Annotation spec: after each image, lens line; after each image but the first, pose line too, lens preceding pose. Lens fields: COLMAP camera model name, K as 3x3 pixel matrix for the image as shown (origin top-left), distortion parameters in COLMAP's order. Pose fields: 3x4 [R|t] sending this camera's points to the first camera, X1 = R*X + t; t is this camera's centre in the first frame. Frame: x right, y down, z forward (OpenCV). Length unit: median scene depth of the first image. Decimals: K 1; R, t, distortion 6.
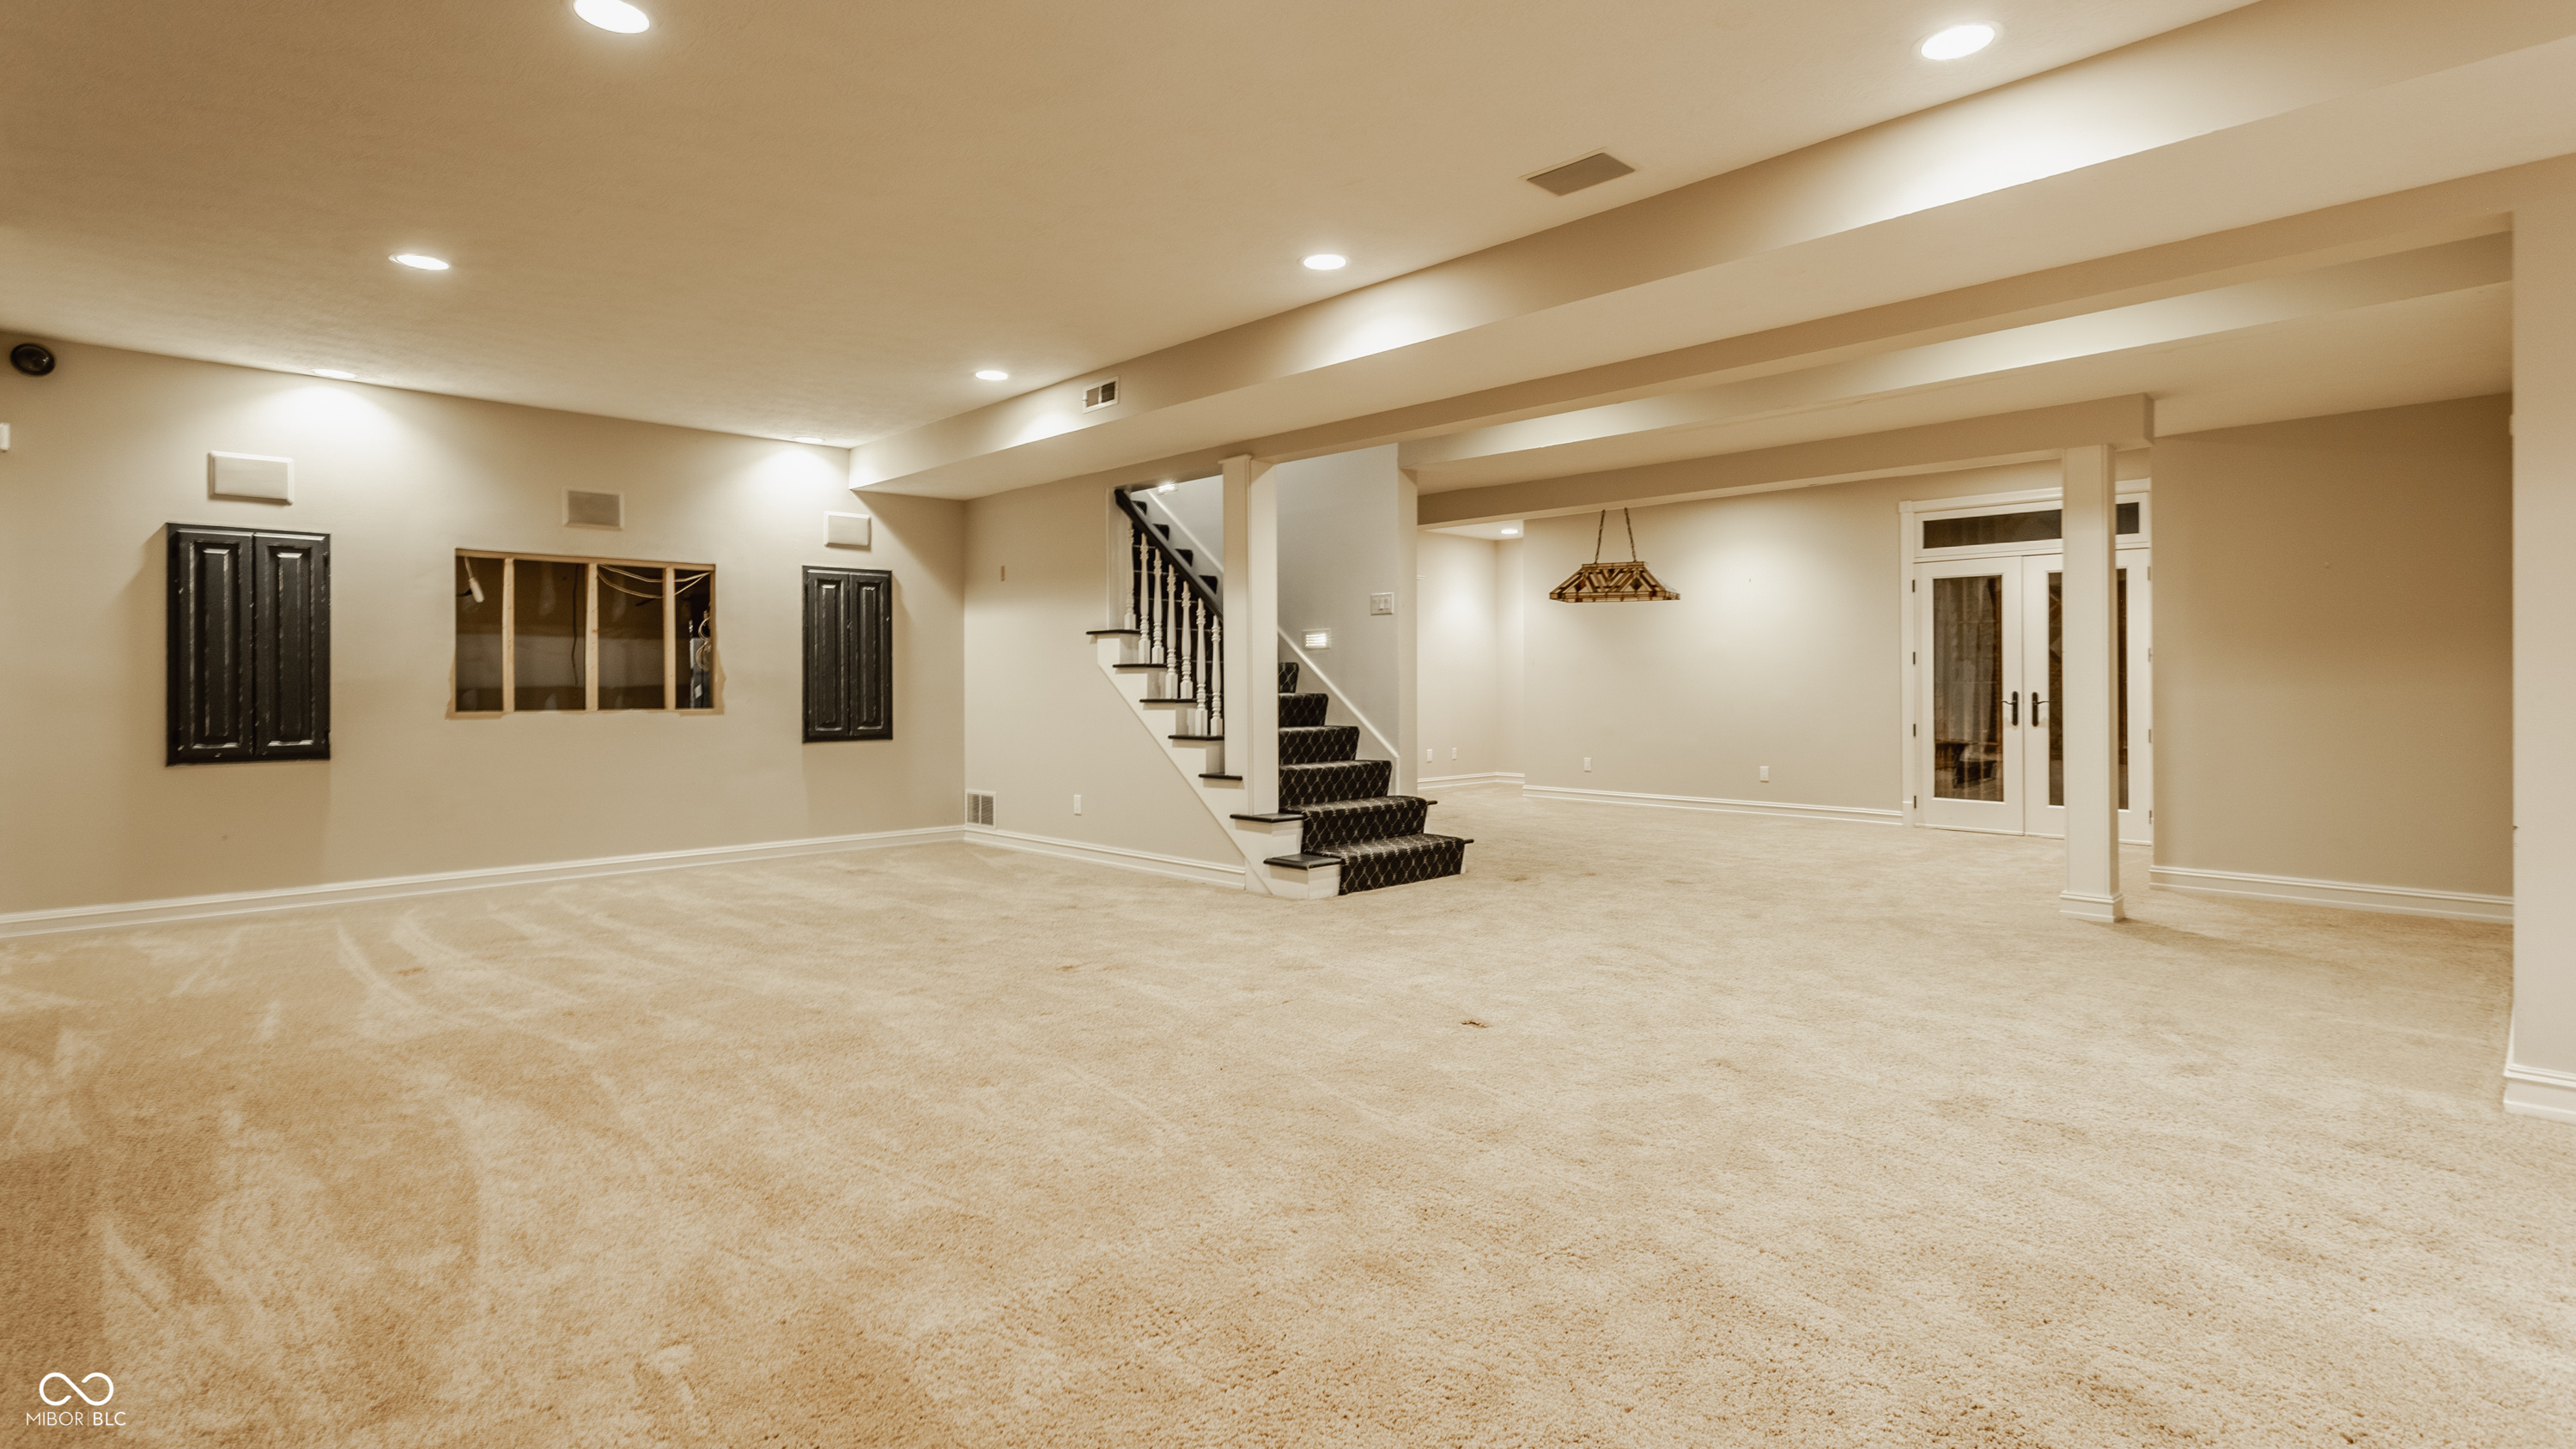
lens RADIAL K [[1234.6, 0, 1264.4], [0, 1234.6, 673.8], [0, 0, 1]] dist [0.004256, 0.000733]
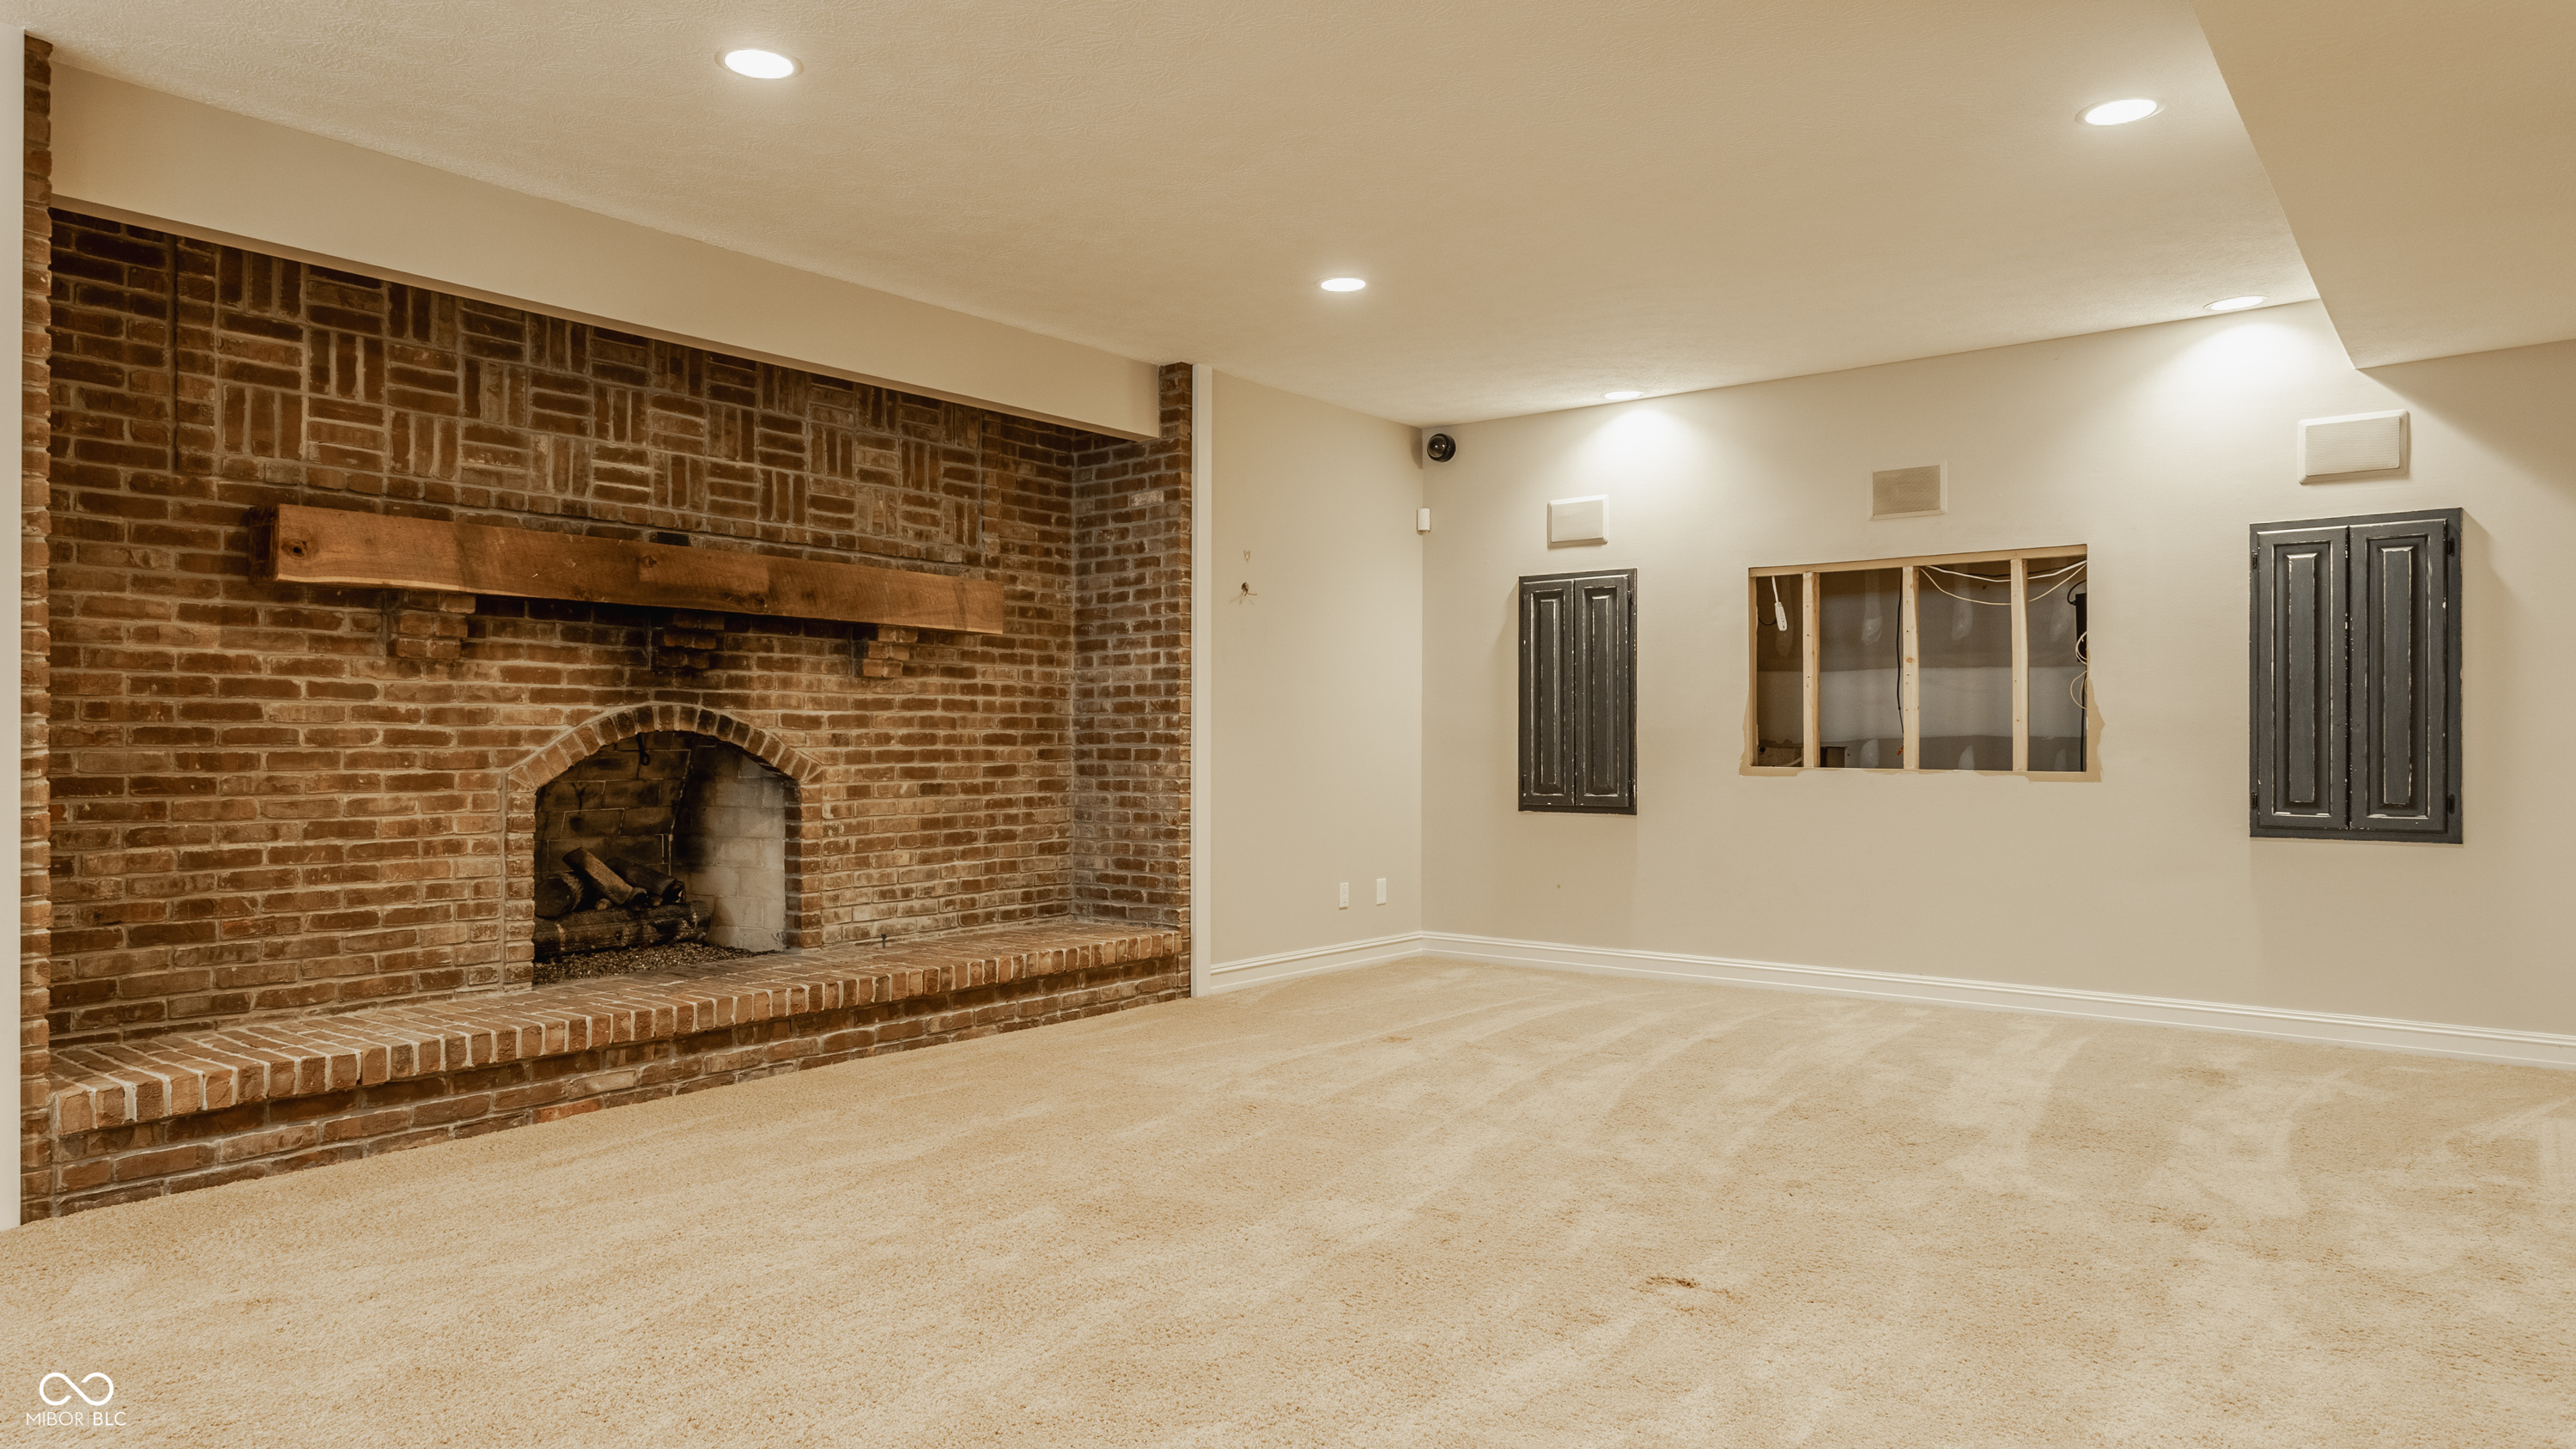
lens RADIAL K [[1555.0, 0, 1288.2], [0, 1555.0, 734.4], [0, 0, 1]] dist [-0.009024, 0.005707]
pose [[0.119373, -0.002287, -0.992847, 0.313502], [0.004524, 0.999988, -0.001760, 0.008989], [0.992839, -0.004281, 0.119382, 0.529640]]
